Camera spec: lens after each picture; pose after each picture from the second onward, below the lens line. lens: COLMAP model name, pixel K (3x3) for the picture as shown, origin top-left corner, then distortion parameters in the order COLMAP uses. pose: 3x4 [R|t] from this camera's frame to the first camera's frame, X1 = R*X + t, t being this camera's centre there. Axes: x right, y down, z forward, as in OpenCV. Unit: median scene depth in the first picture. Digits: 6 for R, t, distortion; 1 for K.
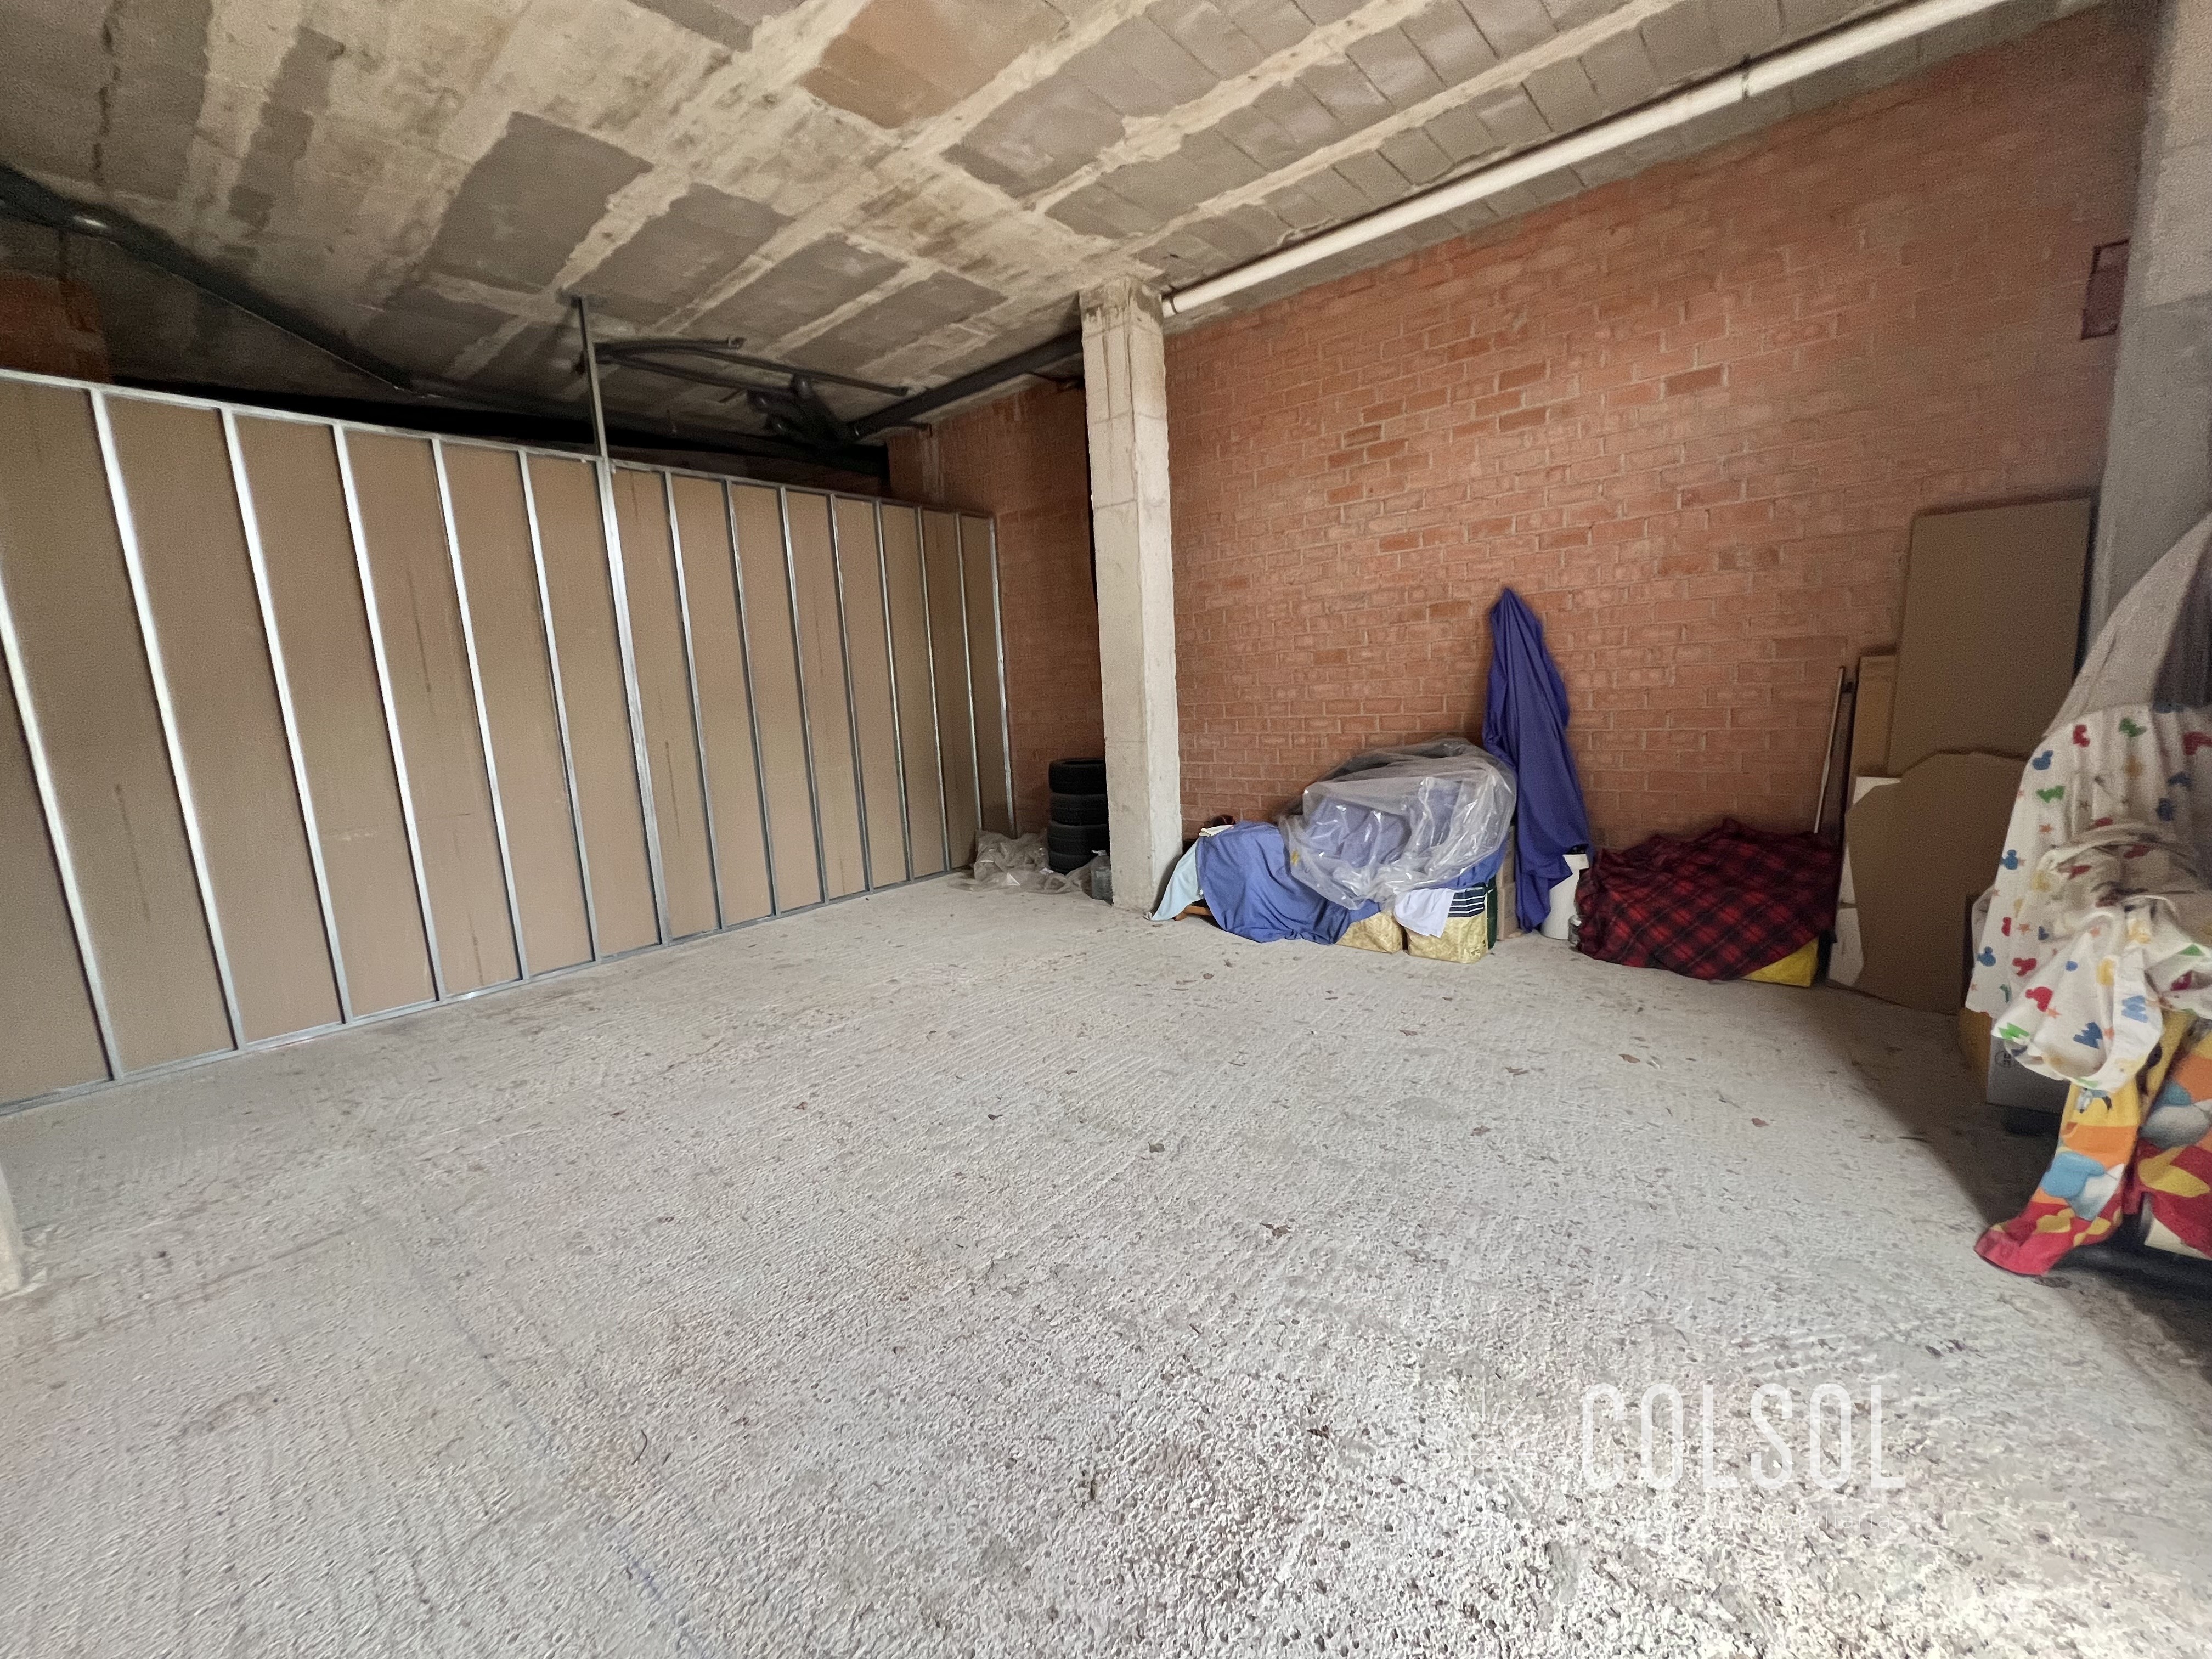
lens RADIAL K [[885.4, 0, 1094.5], [0, 885.4, 827.3], [0, 0, 1]] dist [-0.001530, -0.000393]
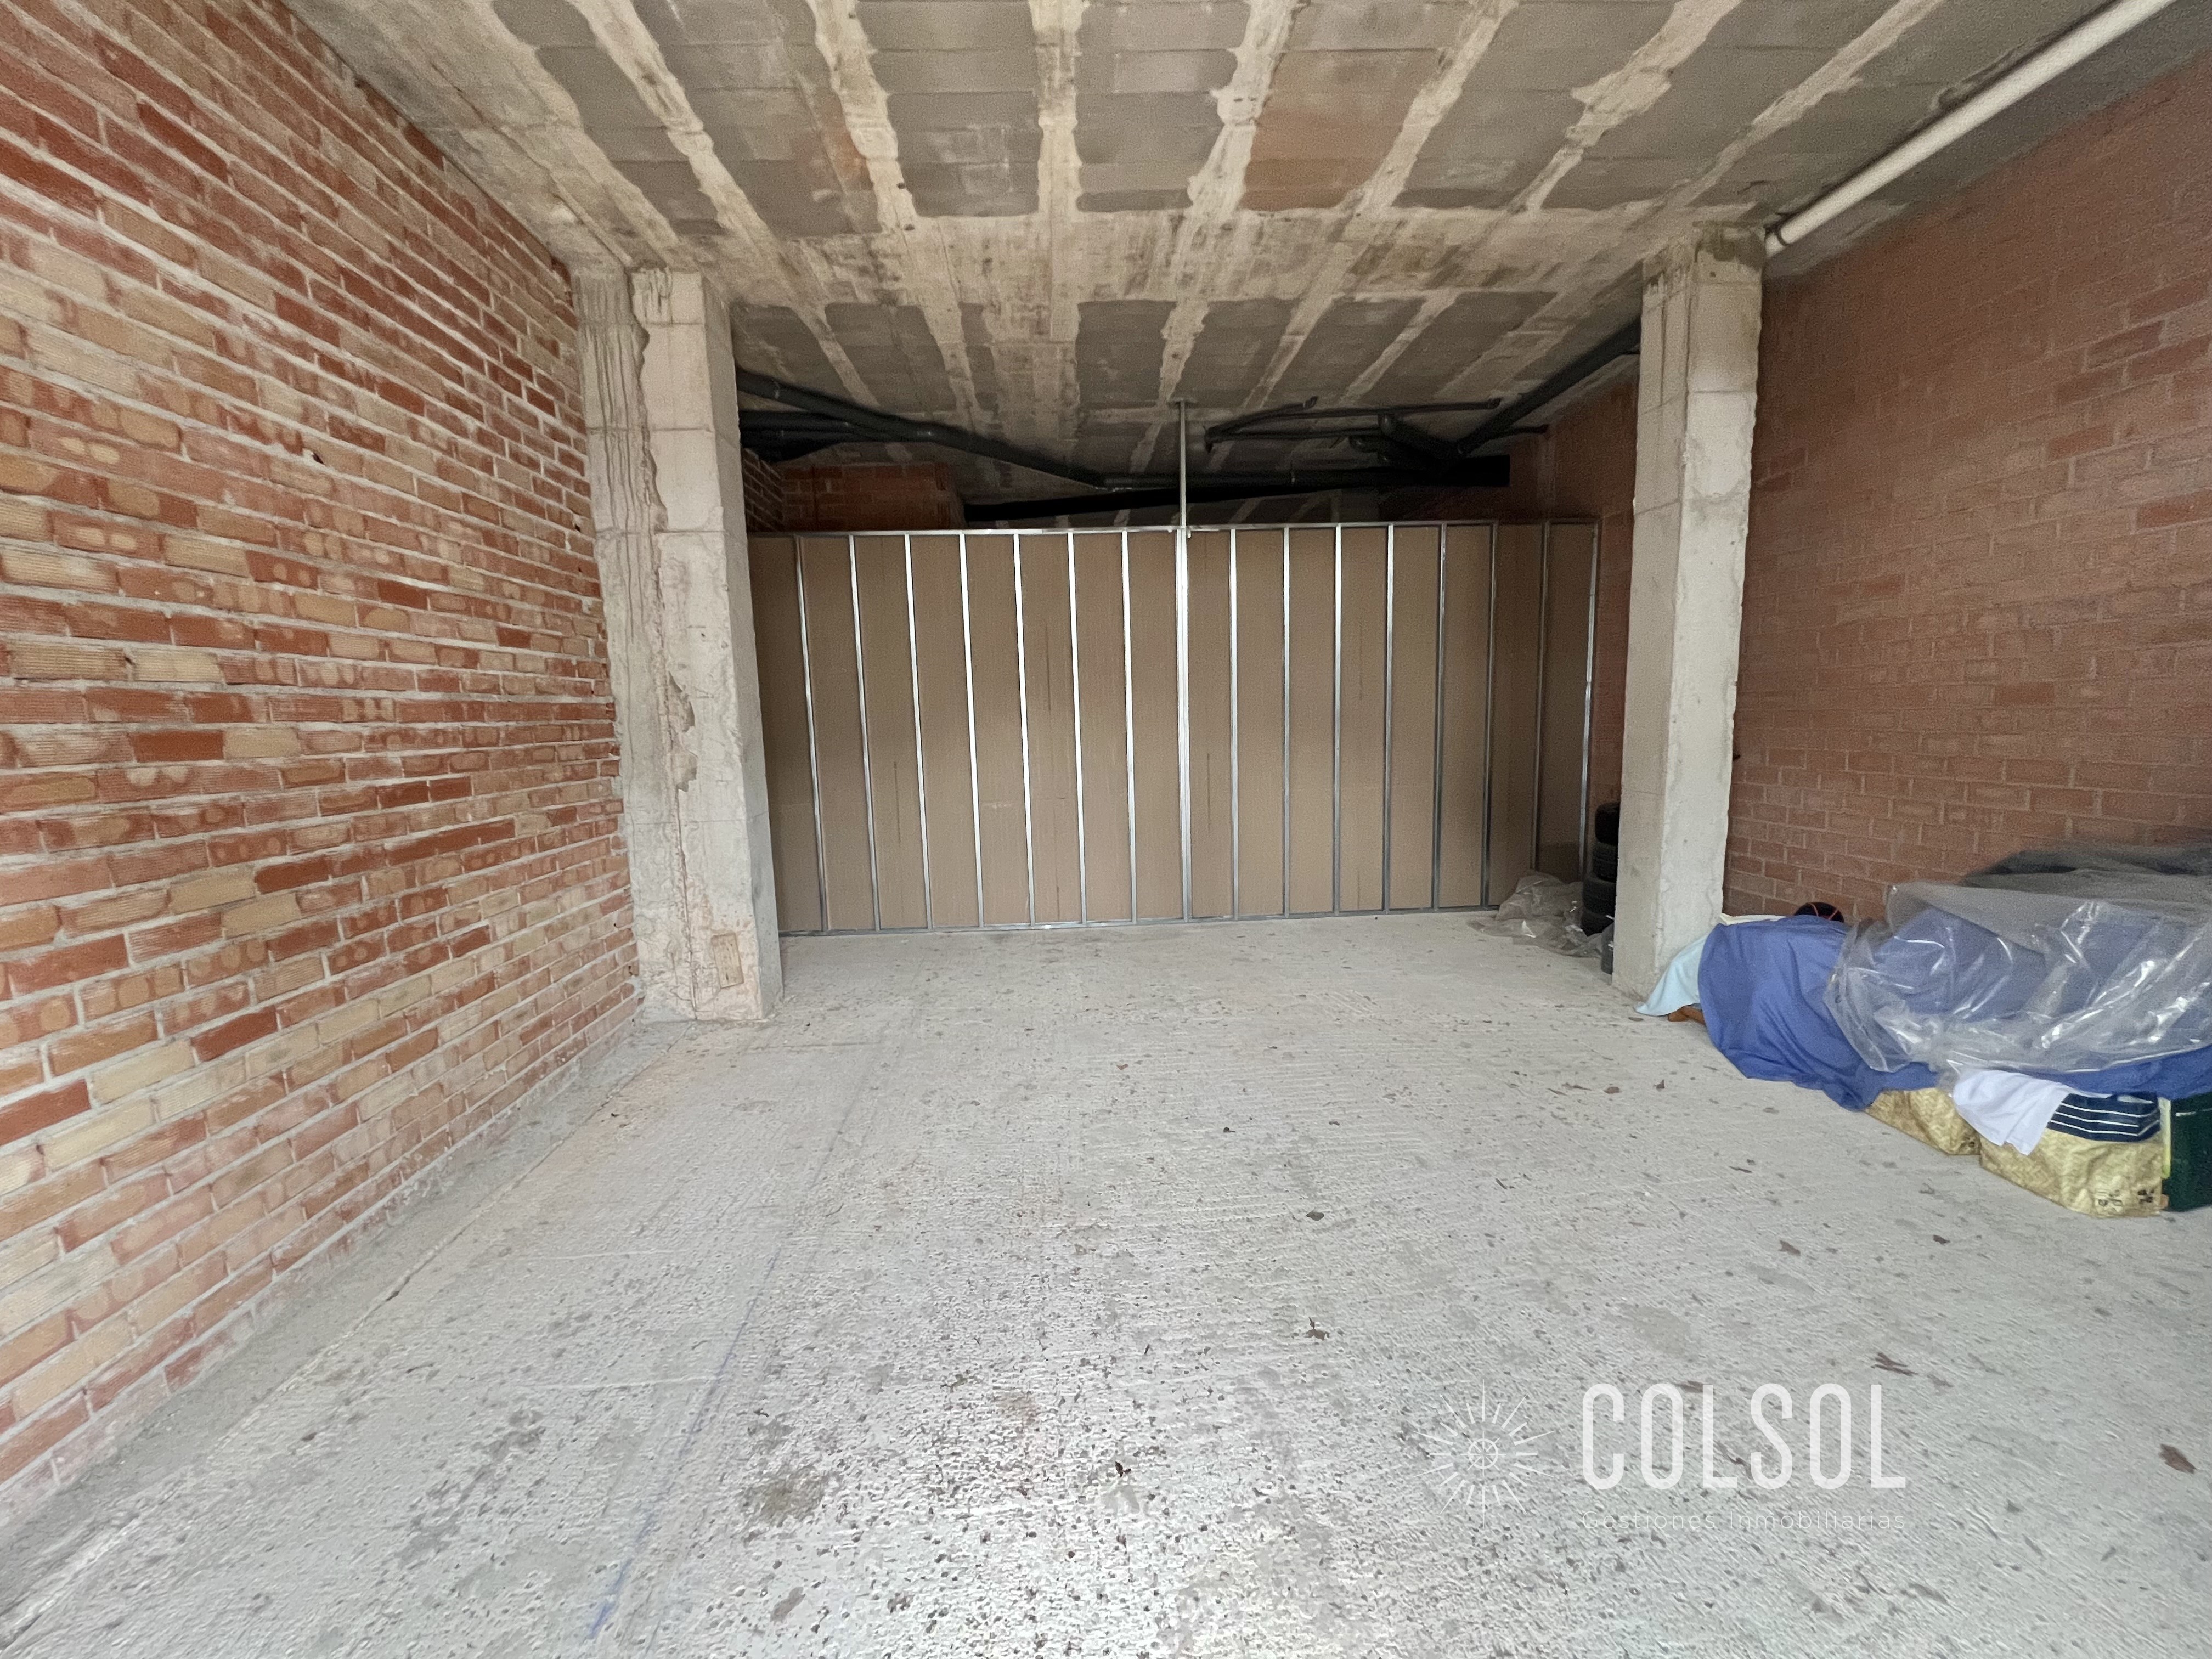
lens RADIAL K [[885.4, 0, 1092.6], [0, 885.4, 827.3], [0, 0, 1]] dist [-0.001530, -0.000393]
pose [[0.683392, 0.127830, -0.718773, 0.361005], [-0.125721, 0.990449, 0.056614, -0.059277], [0.719145, 0.051676, 0.692936, 0.074310]]
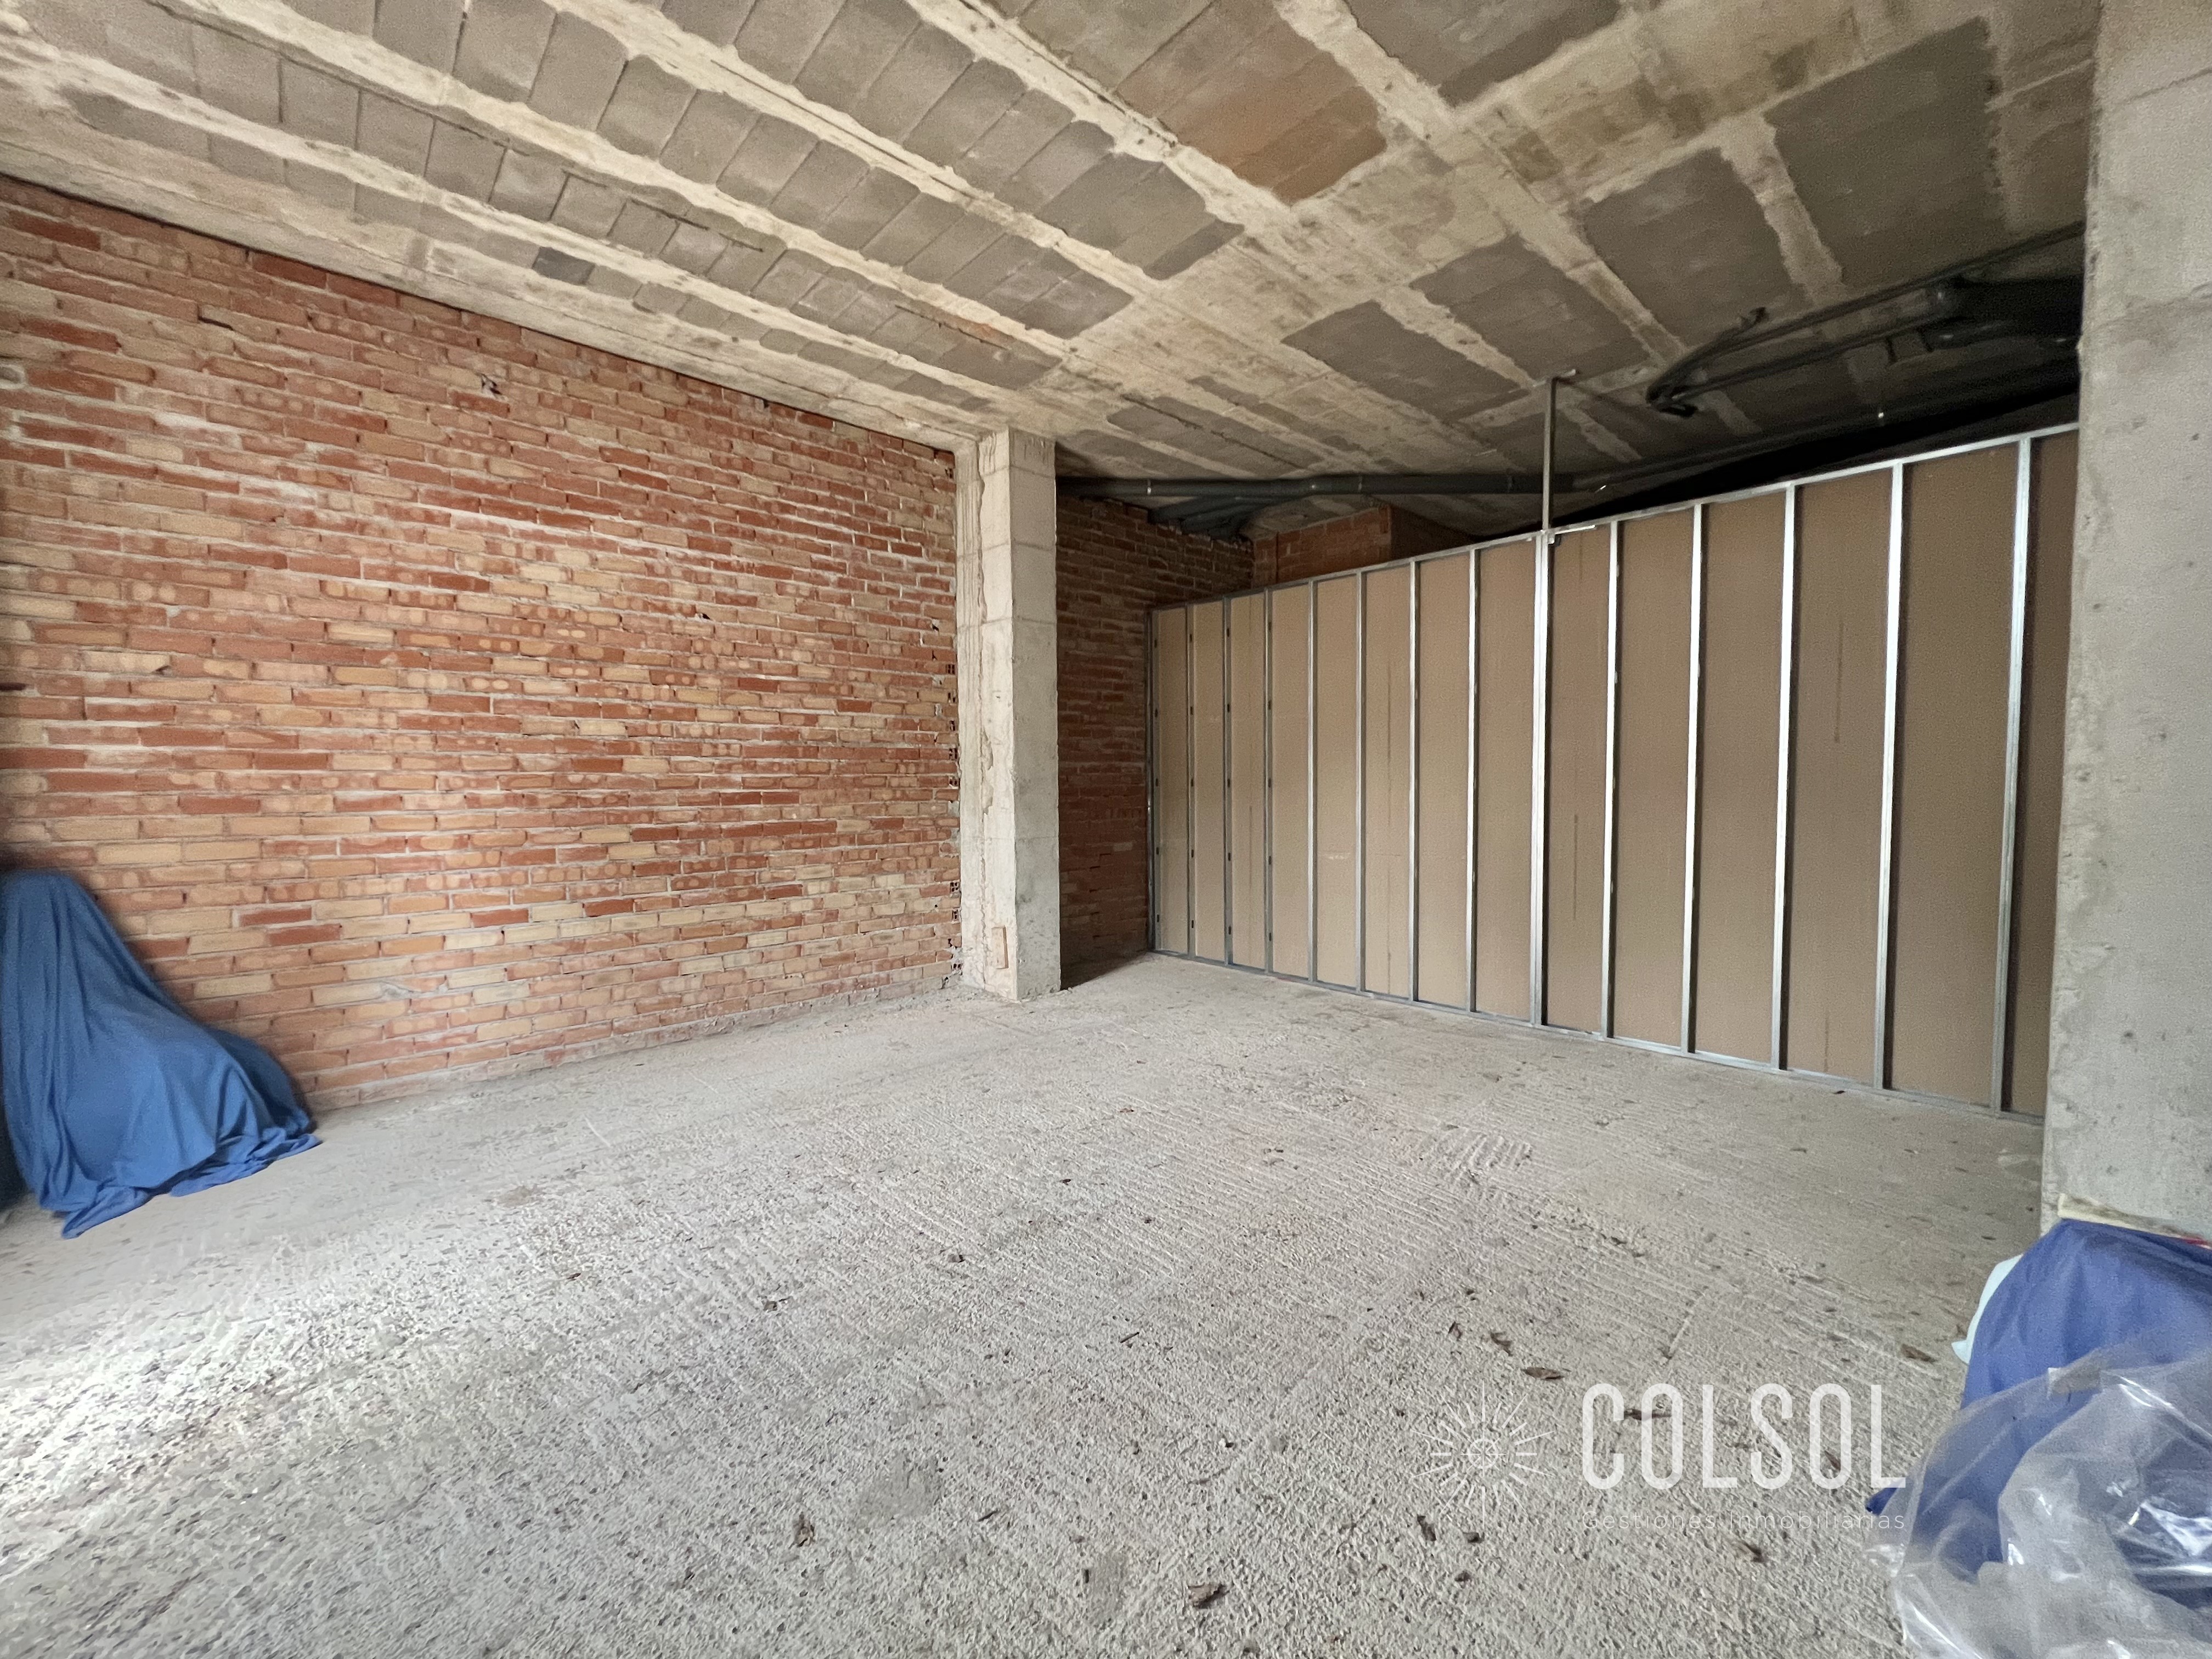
lens RADIAL K [[885.4, 0, 1093.0], [0, 885.4, 827.0], [0, 0, 1]] dist [-0.001530, -0.000393]
pose [[-0.125832, 0.106255, -0.986345, 0.624062], [-0.146124, 0.981418, 0.124366, -0.159252], [0.981231, 0.159778, -0.107967, 0.765241]]
